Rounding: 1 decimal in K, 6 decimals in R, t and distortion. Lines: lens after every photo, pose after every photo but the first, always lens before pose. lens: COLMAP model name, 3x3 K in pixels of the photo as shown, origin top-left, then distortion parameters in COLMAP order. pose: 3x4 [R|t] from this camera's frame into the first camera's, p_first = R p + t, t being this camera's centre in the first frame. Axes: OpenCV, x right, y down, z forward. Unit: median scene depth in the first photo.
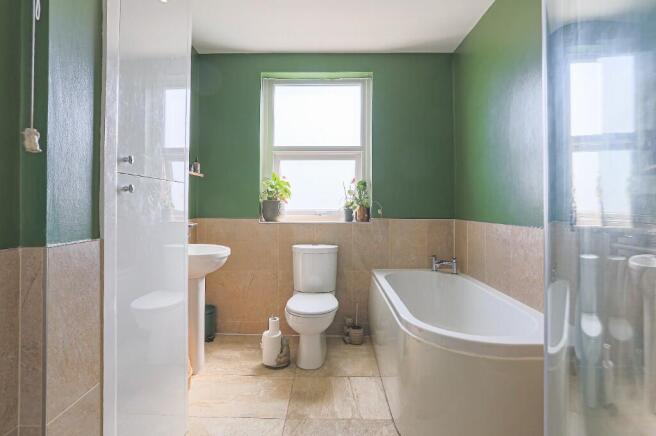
lens RADIAL K [[331.8, 0, 325.6], [0, 331.8, 205.9], [0, 0, 1]] dist [-0.054073, 0.028649]
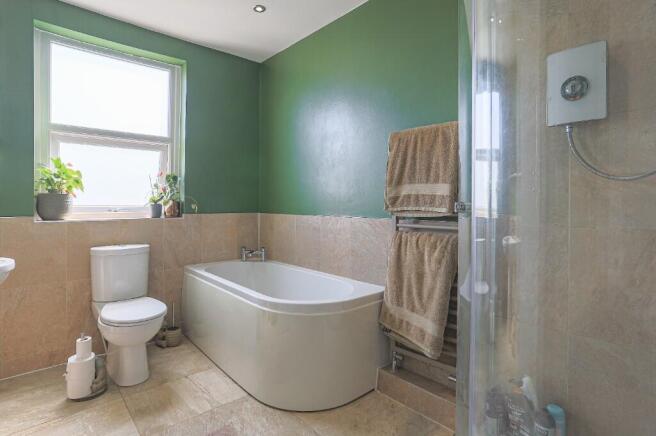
lens RADIAL K [[331.8, 0, 325.6], [0, 331.8, 205.9], [0, 0, 1]] dist [-0.054073, 0.028649]
pose [[0.746107, -0.005313, 0.665804, -0.205902], [-0.003078, 0.999930, 0.011428, 0.002627], [-0.665818, -0.010576, 0.746039, 0.006530]]
